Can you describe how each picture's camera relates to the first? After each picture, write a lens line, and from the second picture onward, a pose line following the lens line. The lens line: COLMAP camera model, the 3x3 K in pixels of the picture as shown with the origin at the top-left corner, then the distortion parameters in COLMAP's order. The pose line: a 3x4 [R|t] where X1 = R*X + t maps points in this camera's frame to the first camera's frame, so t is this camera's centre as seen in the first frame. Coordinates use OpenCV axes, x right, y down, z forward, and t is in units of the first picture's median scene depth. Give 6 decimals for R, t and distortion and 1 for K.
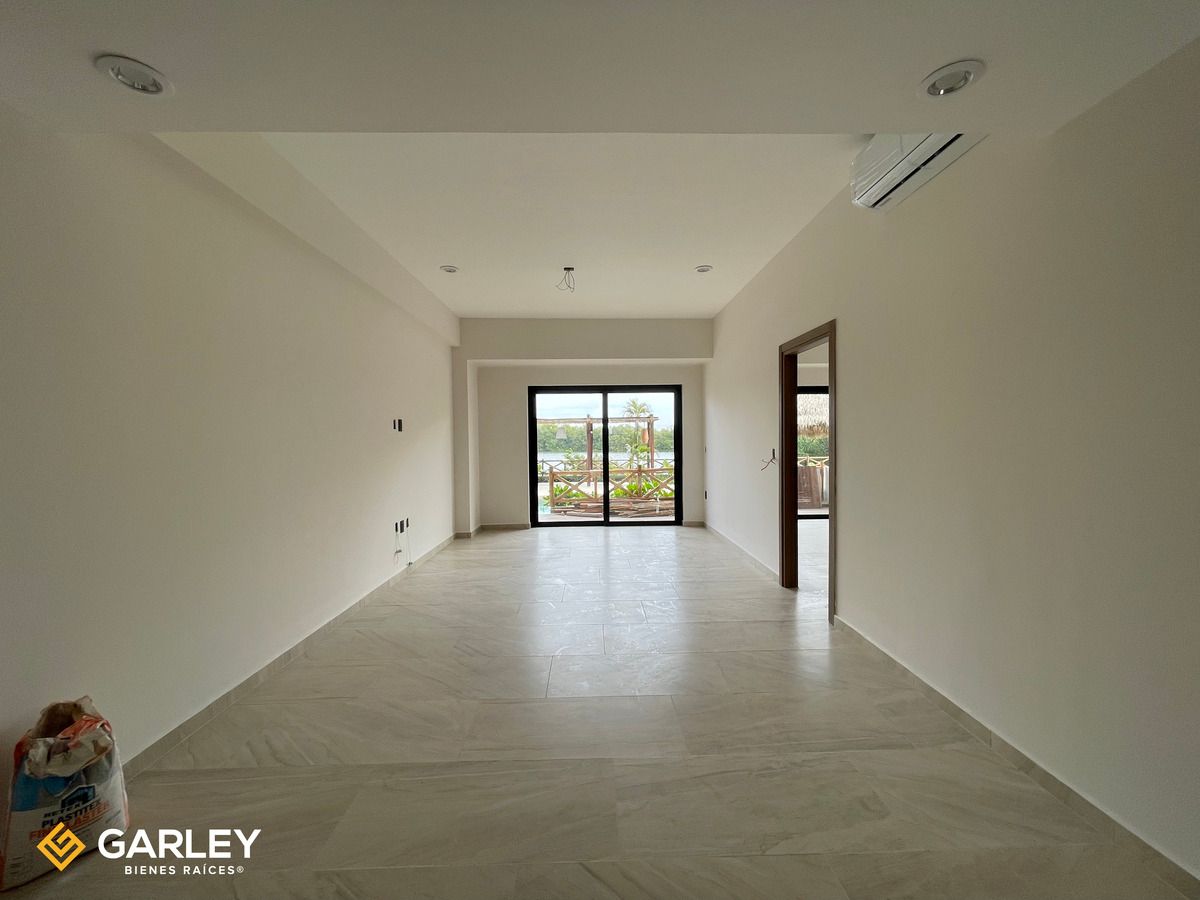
lens RADIAL K [[475.9, 0, 600.0], [0, 475.9, 450.0], [0, 0, 1]] dist [0.001925, 0.000011]
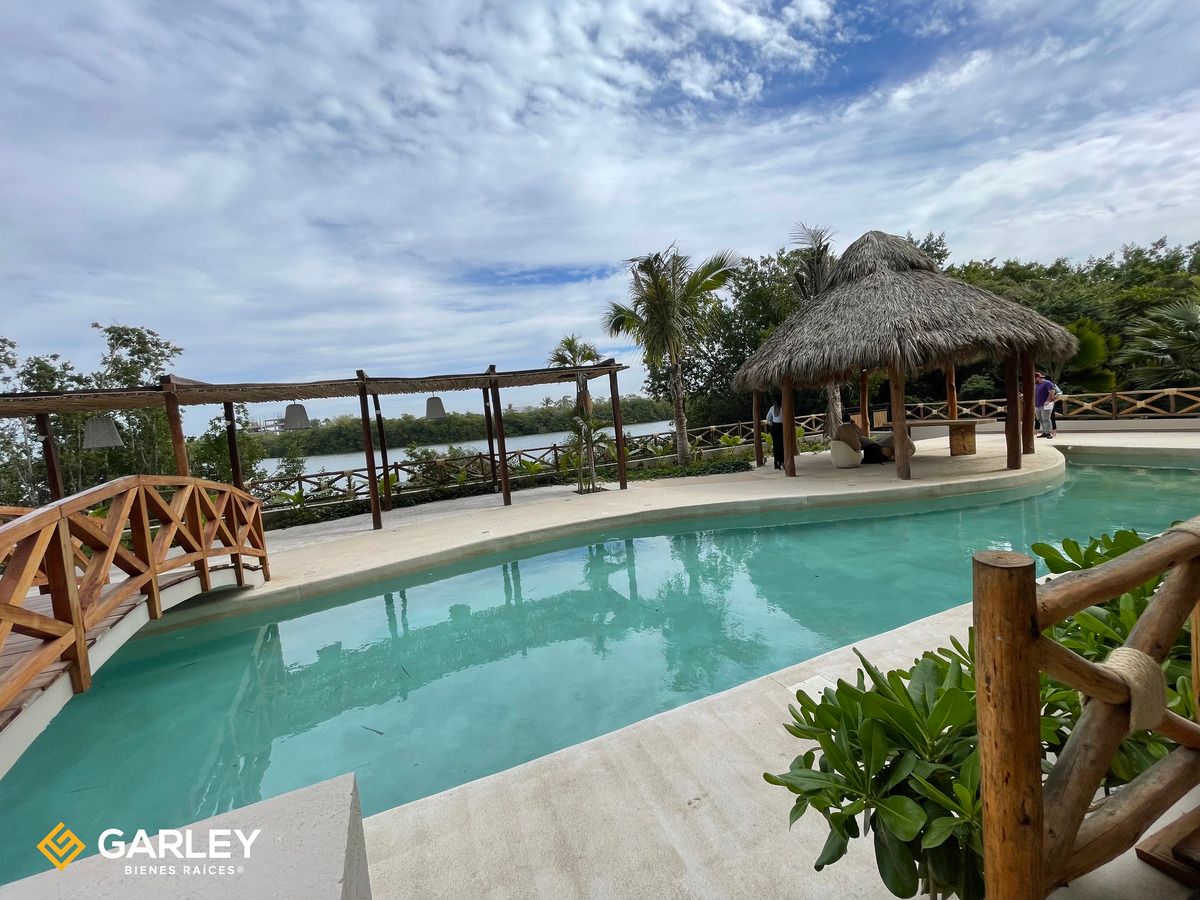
lens RADIAL K [[481.7, 0, 601.7], [0, 481.7, 446.7], [0, 0, 1]] dist [-0.002428, 0.000007]
pose [[0.931565, -0.101412, 0.349146, -0.269731], [0.092720, 0.994824, 0.041565, 0.002792], [-0.351554, -0.006347, 0.936146, 1.226665]]
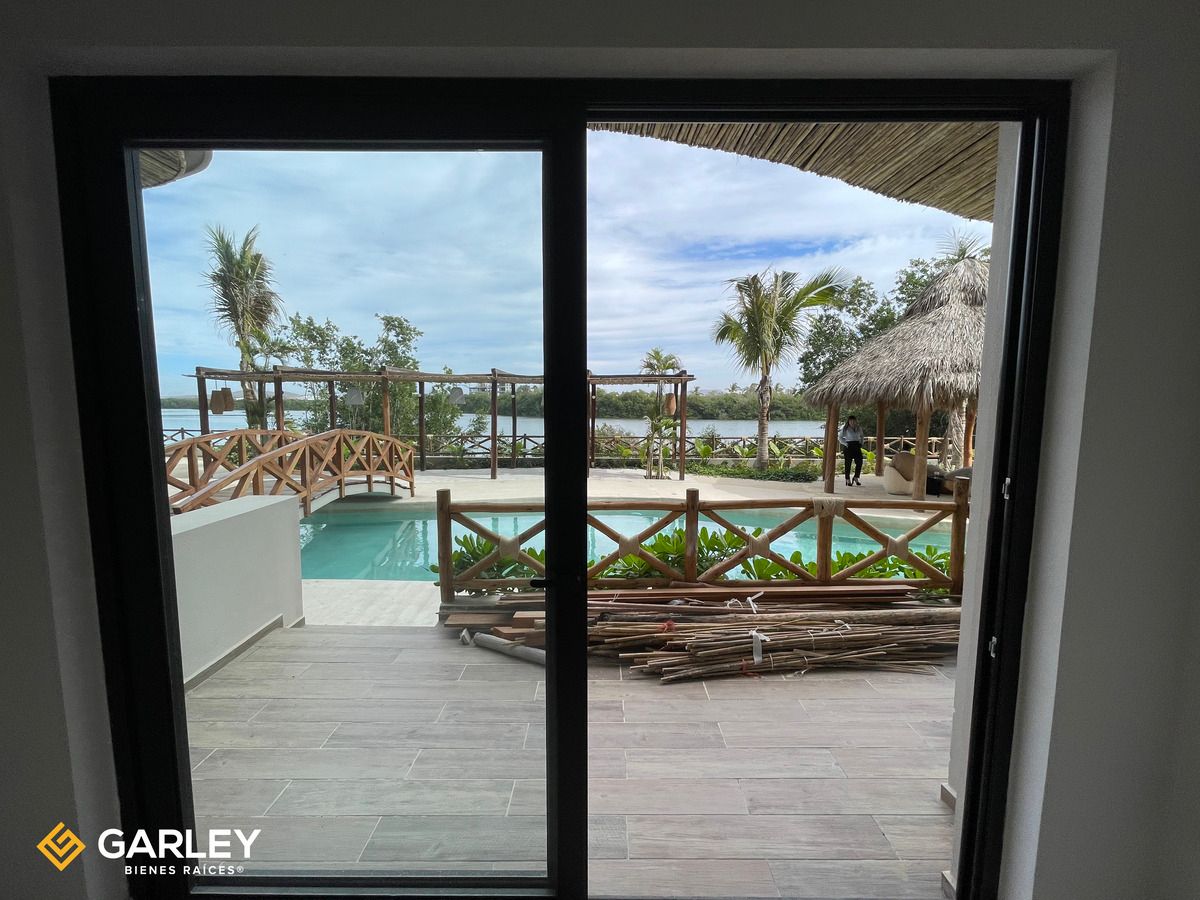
lens RADIAL K [[482.7, 0, 608.1], [0, 482.7, 465.4], [0, 0, 1]] dist [0.002969, 0.000133]
pose [[0.999786, 0.019484, -0.007003, 0.028548], [-0.018665, 0.994565, 0.102431, -0.029905], [0.008961, -0.102278, 0.994715, 0.833373]]
